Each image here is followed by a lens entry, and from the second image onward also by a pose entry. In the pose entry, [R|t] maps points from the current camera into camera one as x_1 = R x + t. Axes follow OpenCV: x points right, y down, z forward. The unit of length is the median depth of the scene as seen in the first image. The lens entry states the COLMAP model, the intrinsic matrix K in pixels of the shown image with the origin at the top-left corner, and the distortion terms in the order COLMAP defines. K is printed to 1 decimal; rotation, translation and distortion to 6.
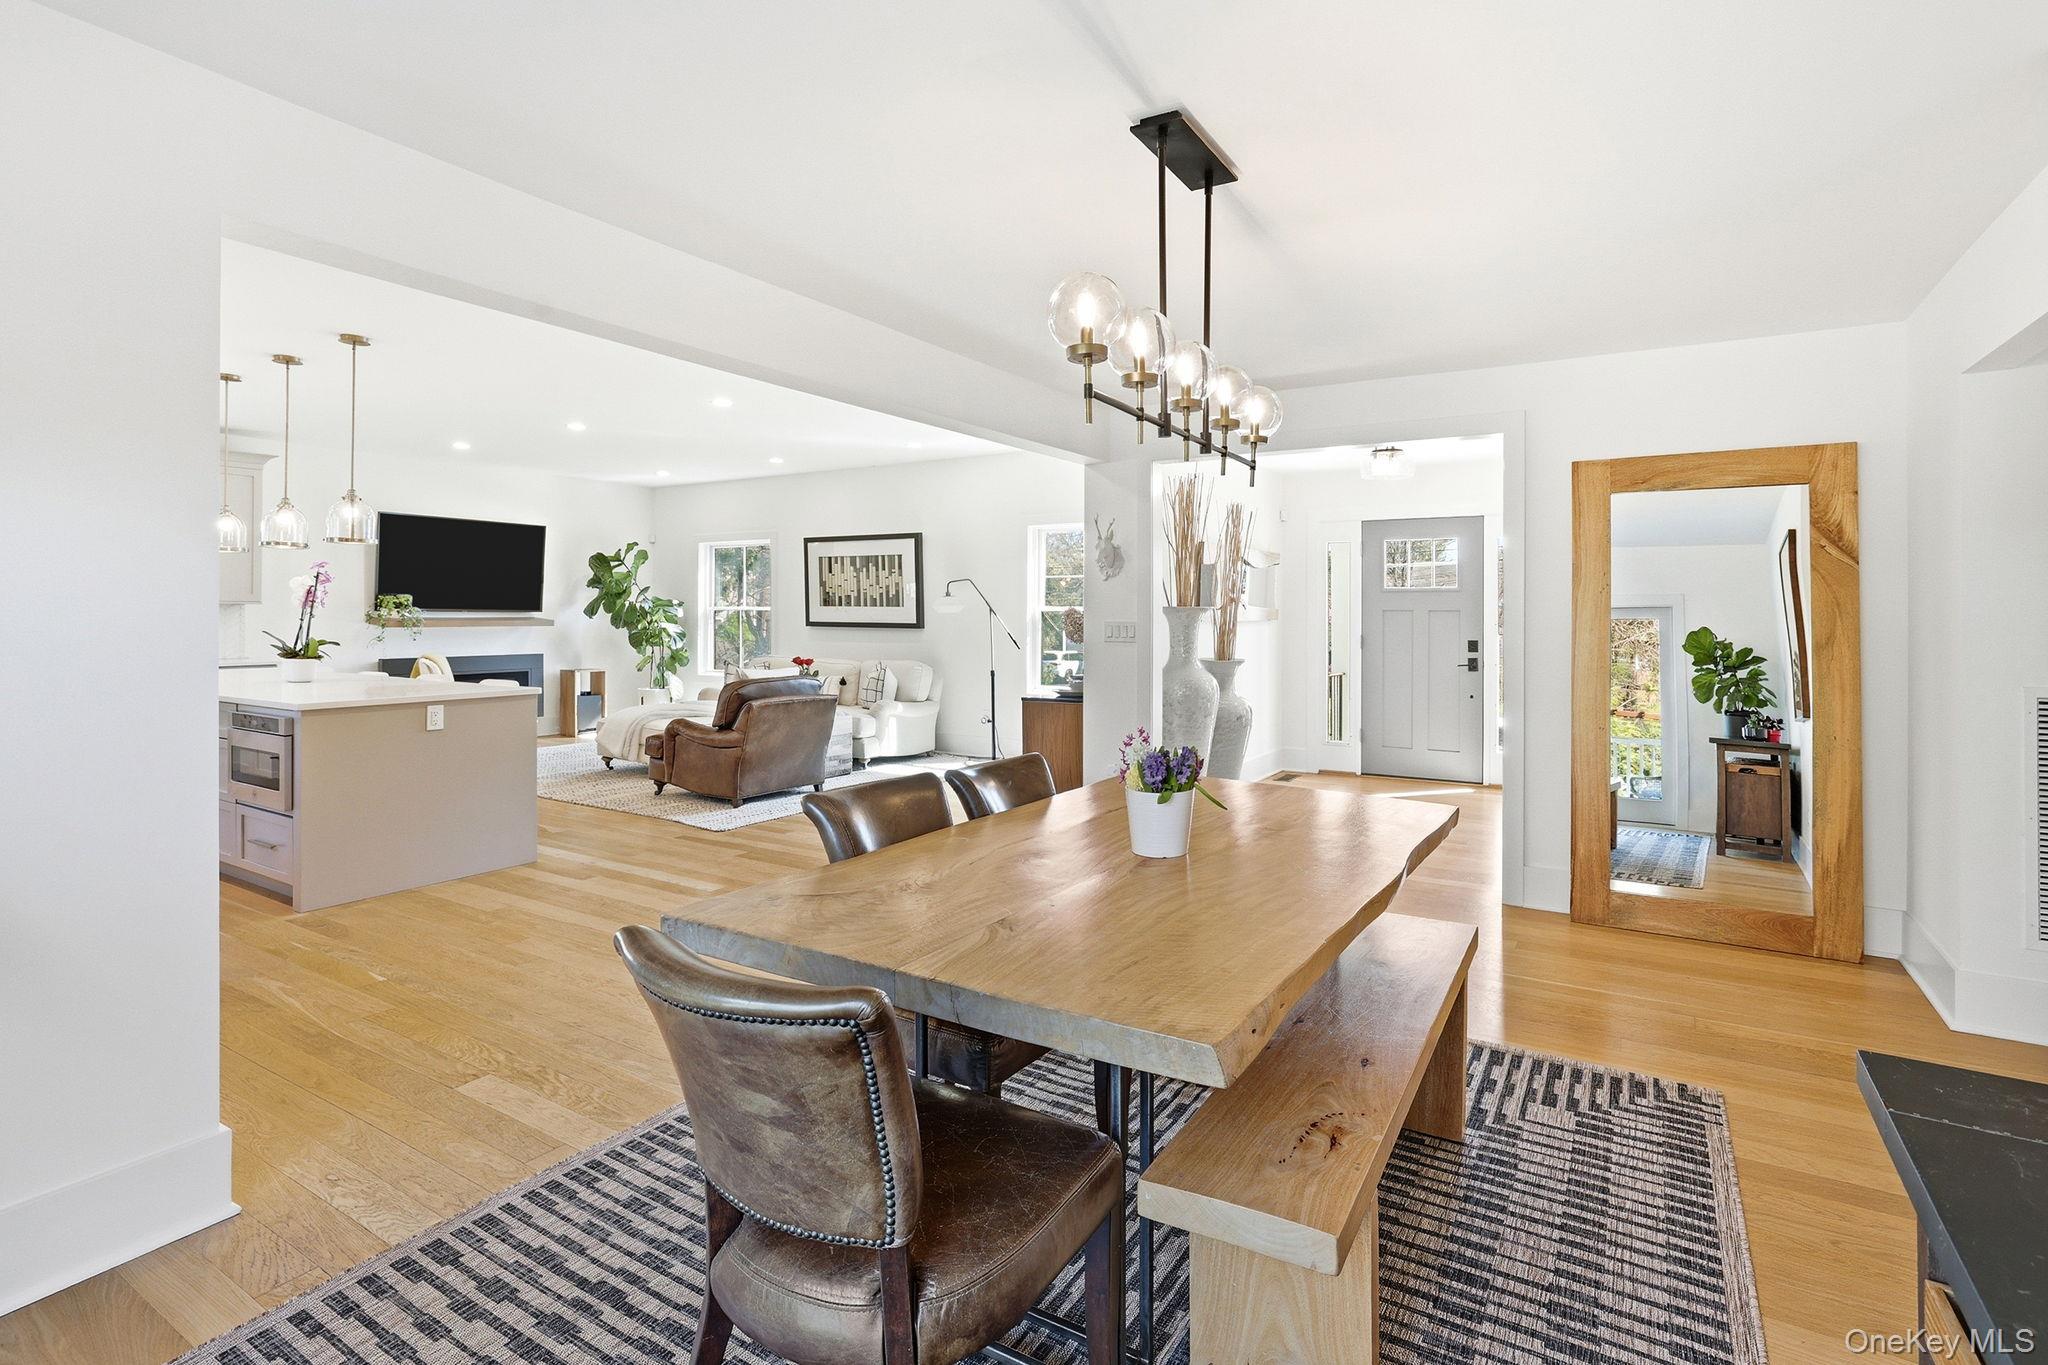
lens RADIAL K [[956.2, 0, 1079.5], [0, 956.2, 623.6], [0, 0, 1]] dist [-0.027759, 0.006272]
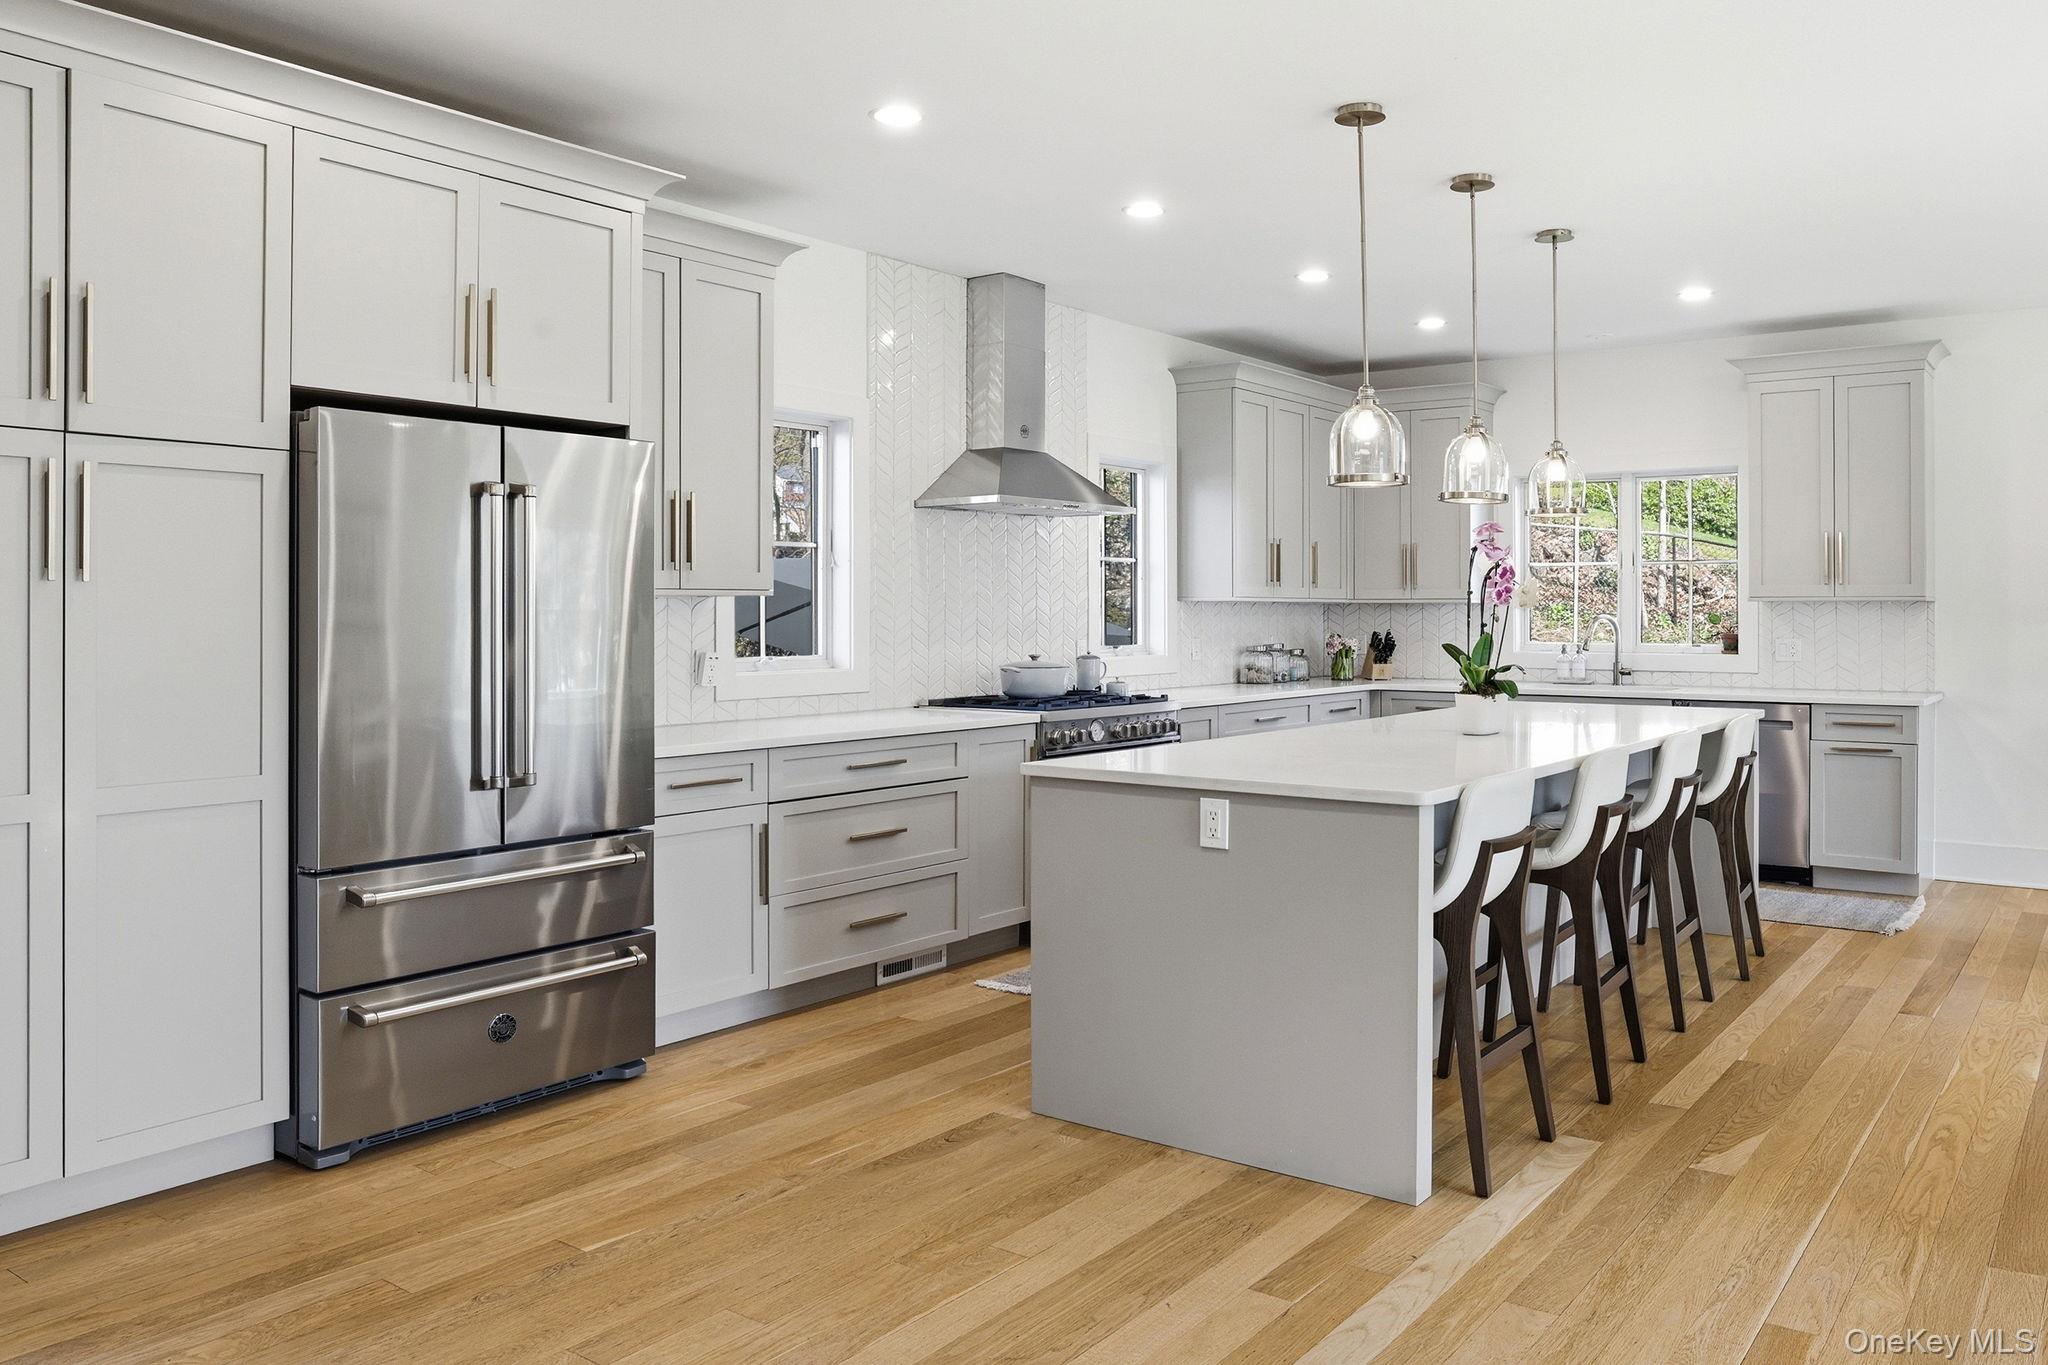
lens RADIAL K [[1445.5, 0, 1129.2], [0, 1445.5, 611.3], [0, 0, 1]] dist [-0.055777, 0.027518]
pose [[-0.076480, -0.007231, -0.997045, 0.033453], [-0.009905, 0.999930, -0.006492, -0.002825], [0.997022, 0.009379, -0.076546, 0.462659]]
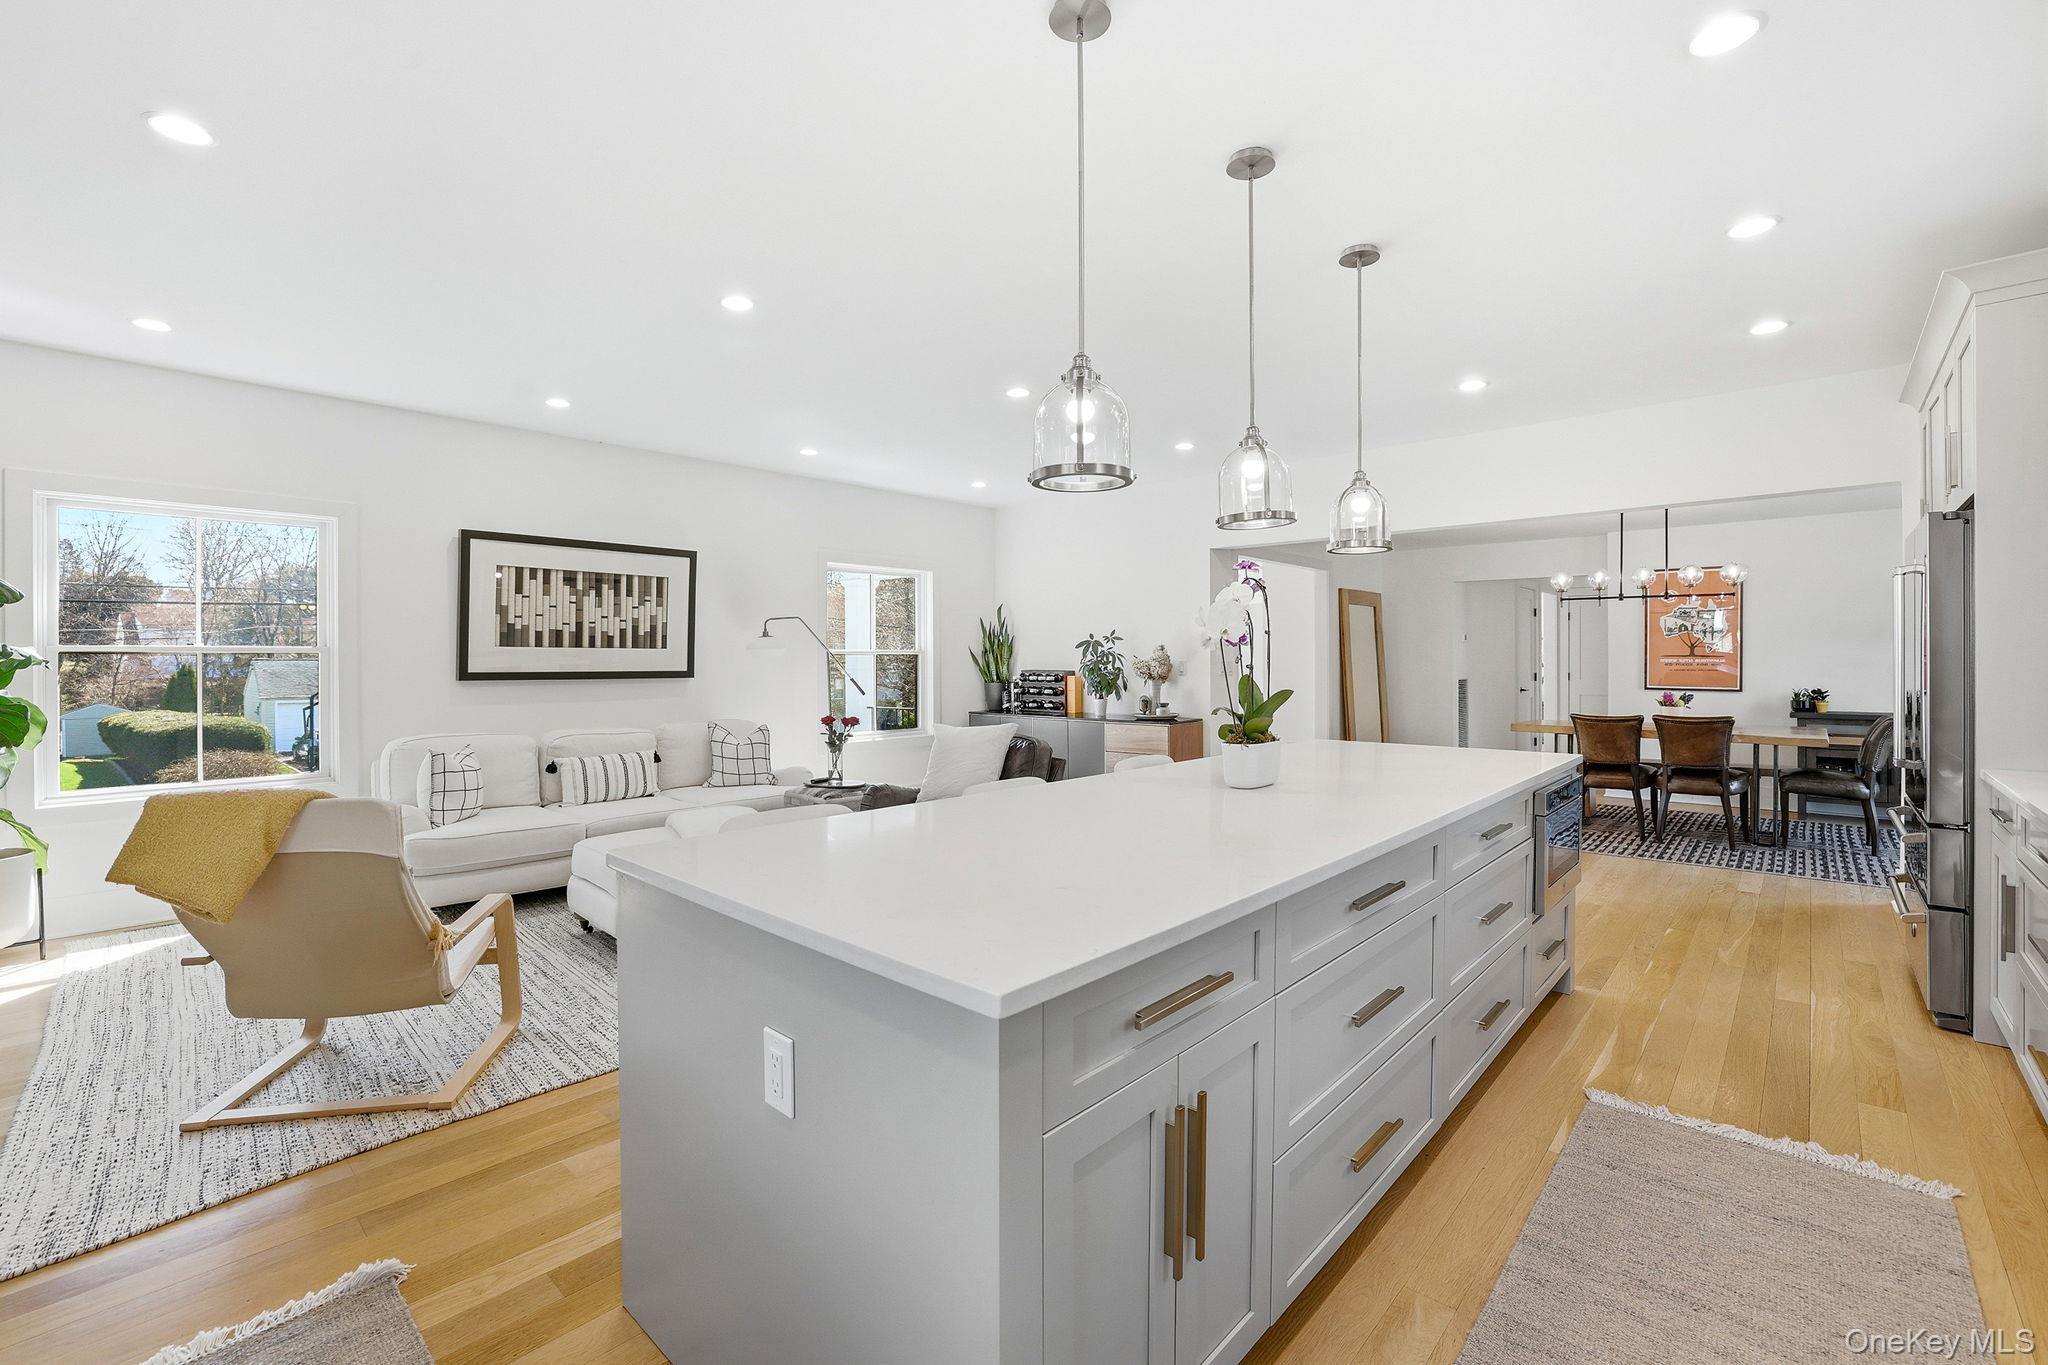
lens RADIAL K [[899.8, 0, 997.0], [0, 899.8, 659.9], [0, 0, 1]] dist [-0.021294, 0.000093]
pose [[0.229144, -0.008836, 0.973352, -0.747353], [0.012564, 0.999902, 0.006120, -0.009438], [-0.973311, 0.010827, 0.229232, 0.560431]]
